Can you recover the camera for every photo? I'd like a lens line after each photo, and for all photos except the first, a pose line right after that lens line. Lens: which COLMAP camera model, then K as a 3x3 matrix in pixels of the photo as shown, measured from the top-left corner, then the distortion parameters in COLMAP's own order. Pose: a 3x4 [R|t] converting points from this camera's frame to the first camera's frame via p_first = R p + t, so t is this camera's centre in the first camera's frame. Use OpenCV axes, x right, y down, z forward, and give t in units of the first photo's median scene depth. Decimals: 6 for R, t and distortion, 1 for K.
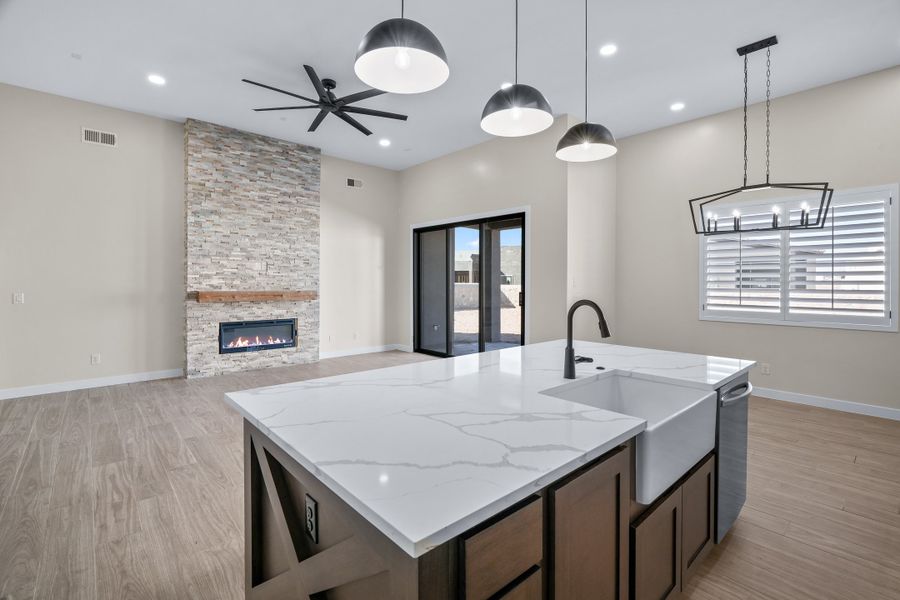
lens RADIAL K [[411.4, 0, 453.2], [0, 411.4, 283.7], [0, 0, 1]] dist [-0.005262, 0.000783]
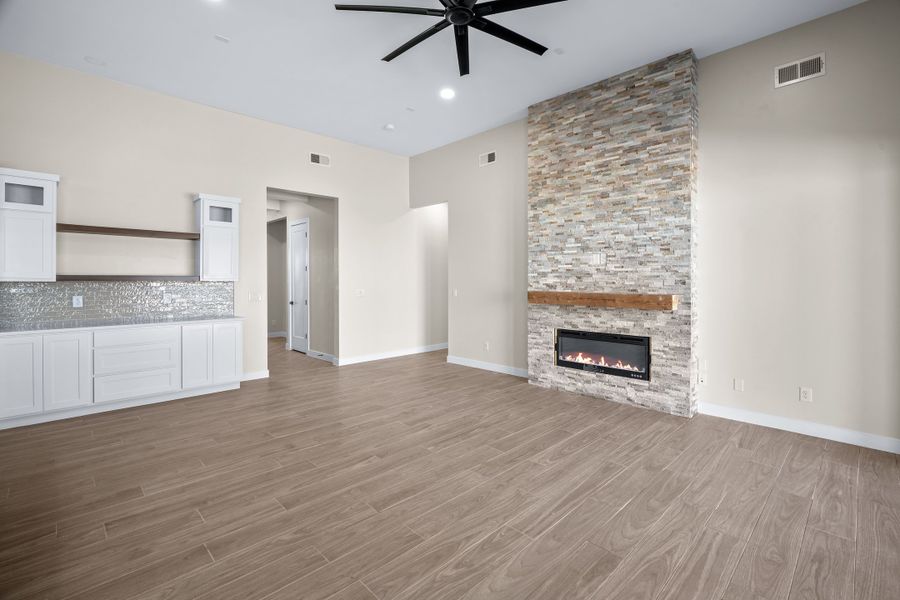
lens RADIAL K [[411.4, 0, 453.2], [0, 411.4, 283.7], [0, 0, 1]] dist [-0.005262, 0.000783]
pose [[0.037077, 0.003280, -0.999307, 0.285988], [-0.002391, 0.999992, 0.003193, -0.000335], [0.999310, 0.002271, 0.037084, 0.773572]]
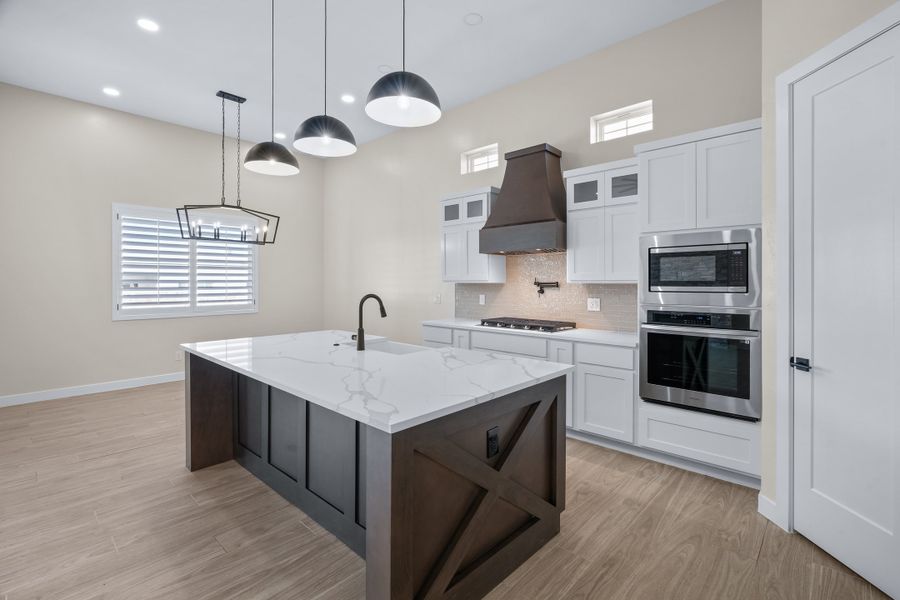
lens RADIAL K [[411.4, 0, 453.2], [0, 411.4, 283.7], [0, 0, 1]] dist [-0.005262, 0.000783]
pose [[-0.079355, -0.007302, 0.996820, -0.395678], [0.002855, 0.999967, 0.007552, -0.002849], [-0.996842, 0.003445, -0.079331, 0.275708]]
